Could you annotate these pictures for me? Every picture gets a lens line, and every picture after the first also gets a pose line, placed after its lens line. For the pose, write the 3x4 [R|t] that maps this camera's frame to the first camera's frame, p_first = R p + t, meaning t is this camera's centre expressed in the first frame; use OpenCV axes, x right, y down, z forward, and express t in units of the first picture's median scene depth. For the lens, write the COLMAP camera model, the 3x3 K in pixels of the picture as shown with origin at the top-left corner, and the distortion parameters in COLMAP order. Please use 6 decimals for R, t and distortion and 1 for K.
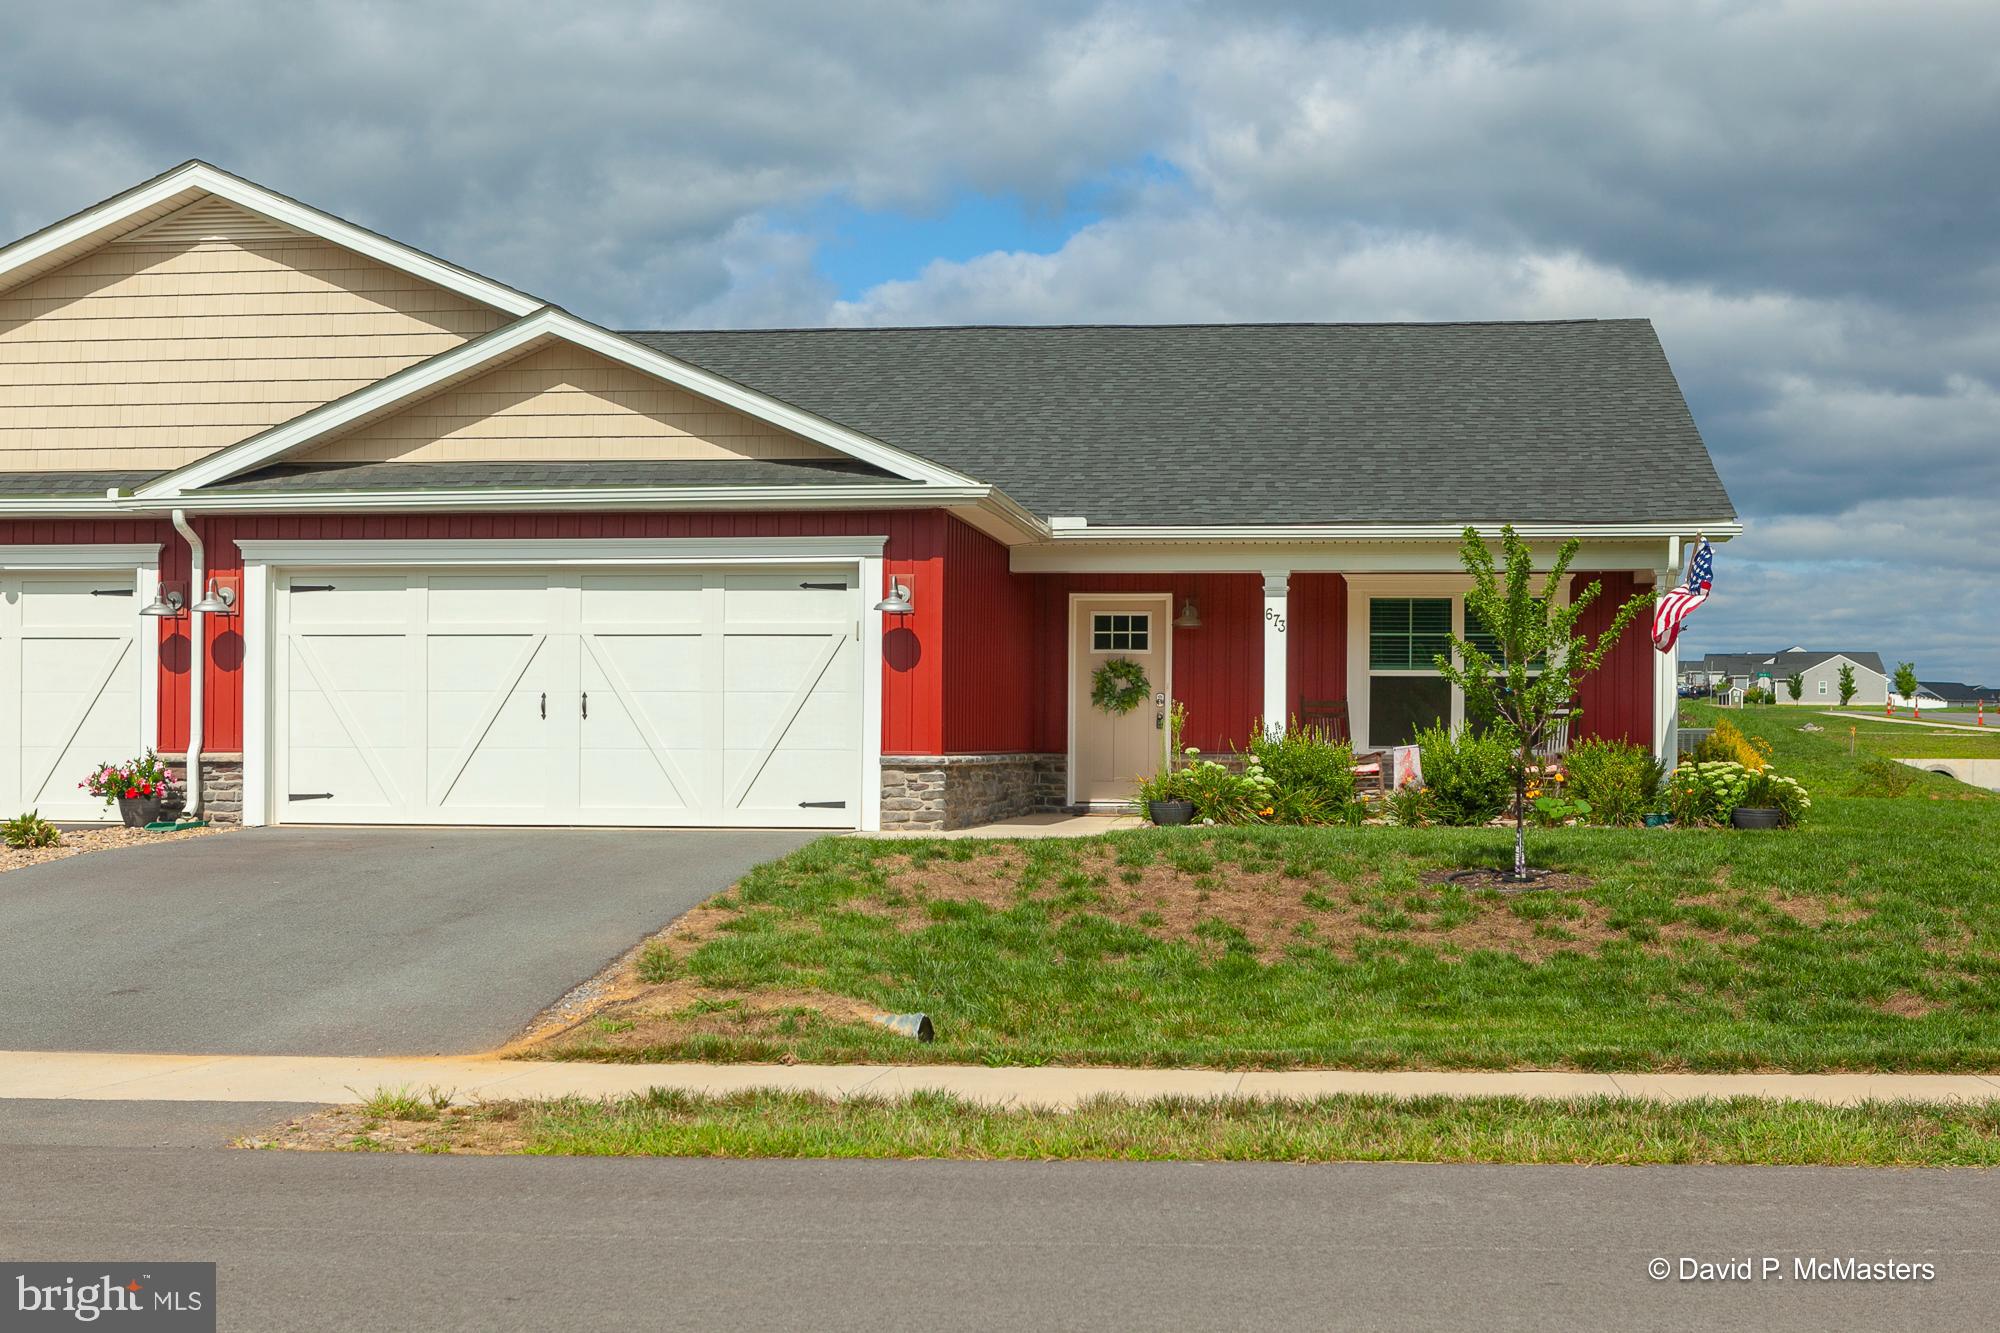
lens RADIAL K [[2647.6, 0, 1000.7], [0, 2647.6, 680.2], [0, 0, 1]] dist [-0.016301, 0.000000]
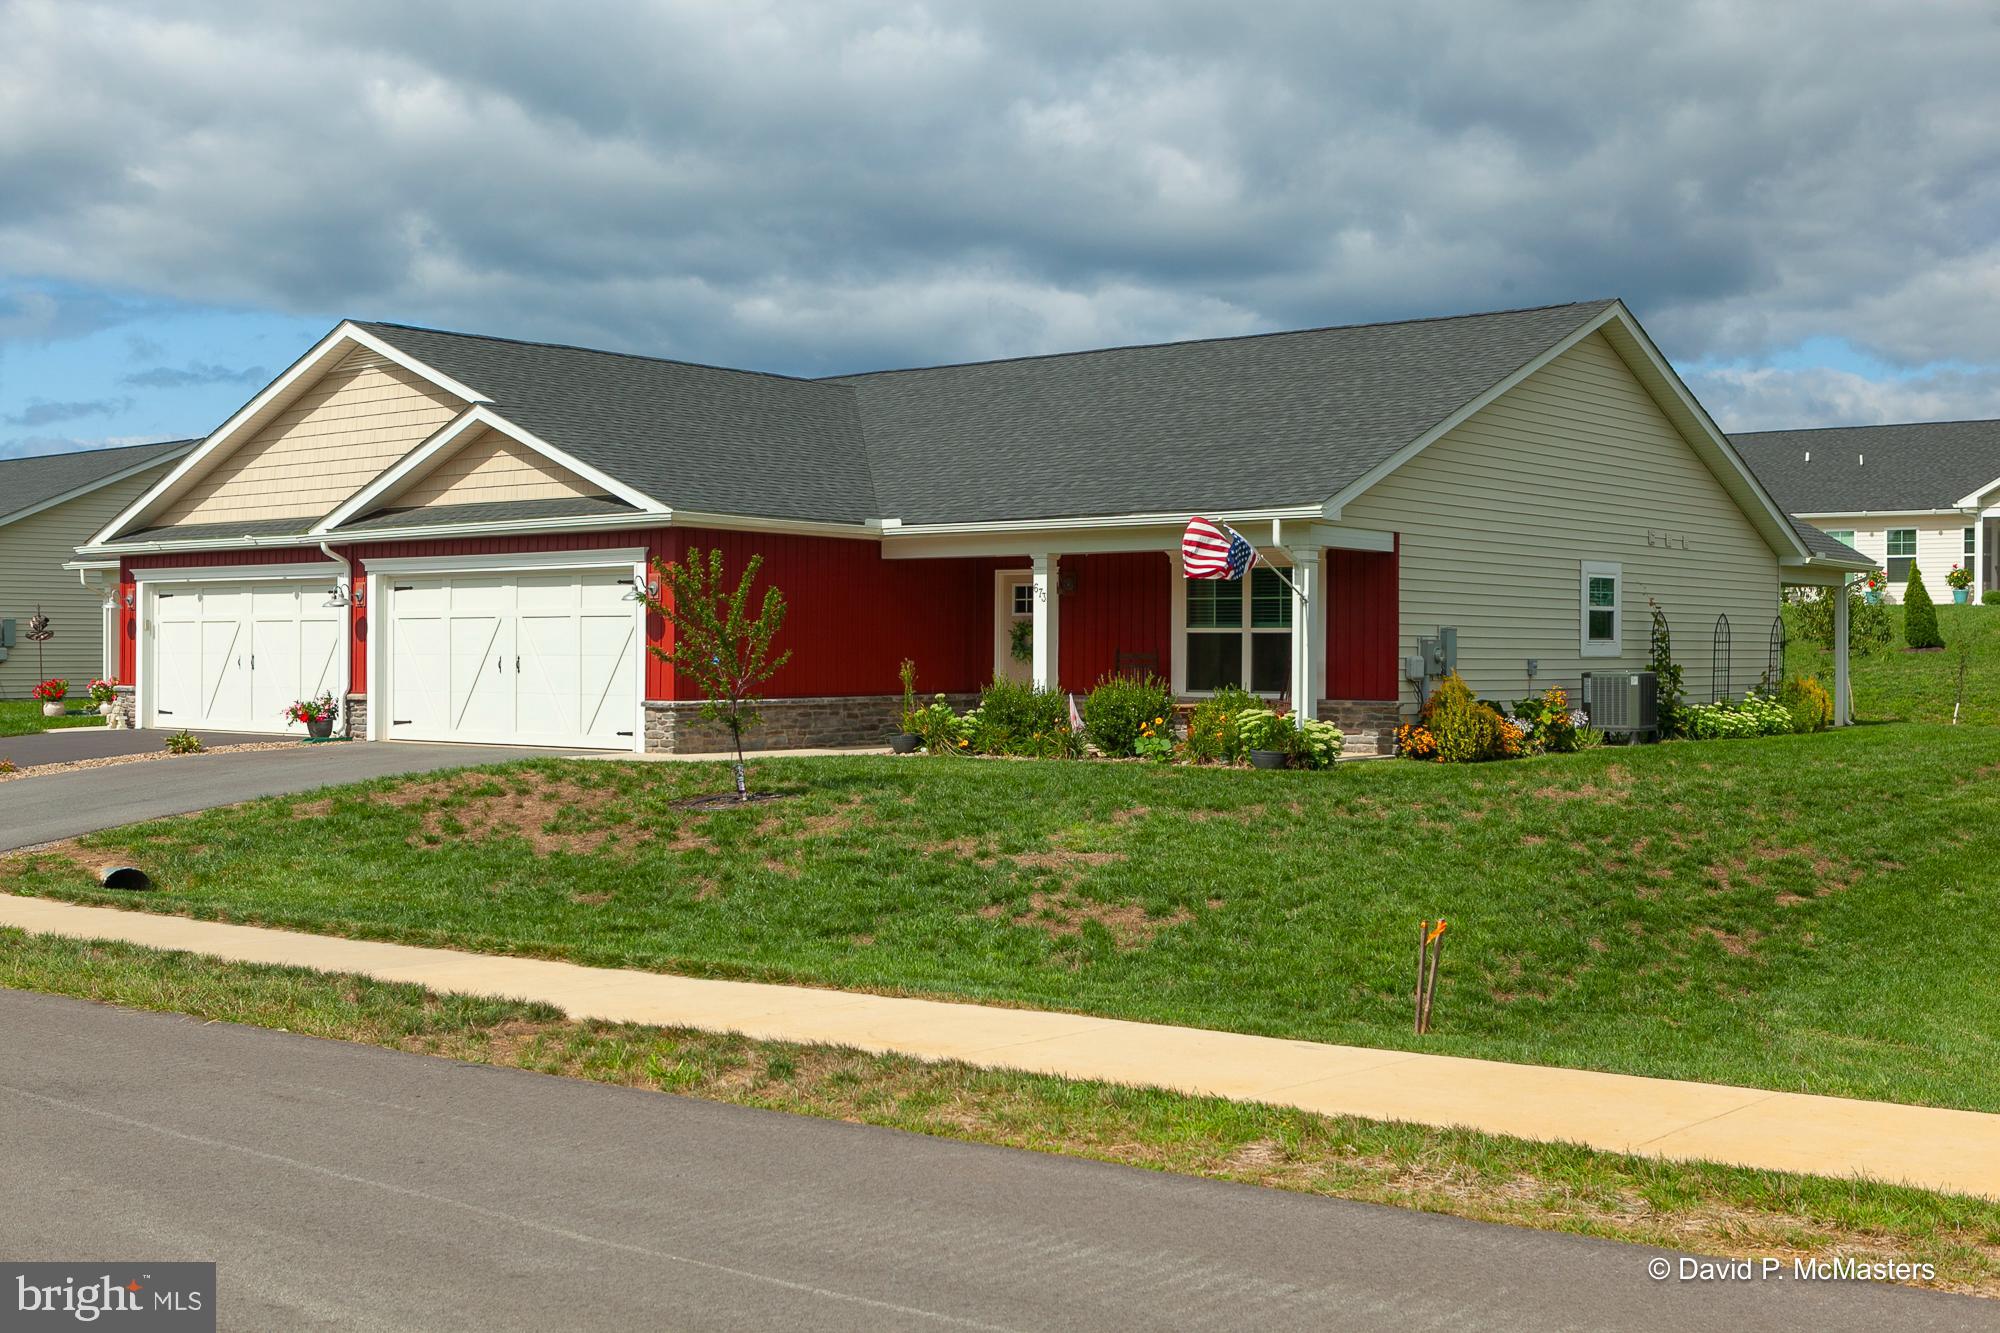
lens RADIAL K [[2311.0, 0, 999.7], [0, 2311.0, 655.4], [0, 0, 1]] dist [-0.000733, 0.000000]
pose [[0.825441, -0.000500, -0.564488, 0.805032], [0.017403, 0.999547, 0.024563, -0.022888], [0.564220, -0.030099, 0.825076, 0.076596]]
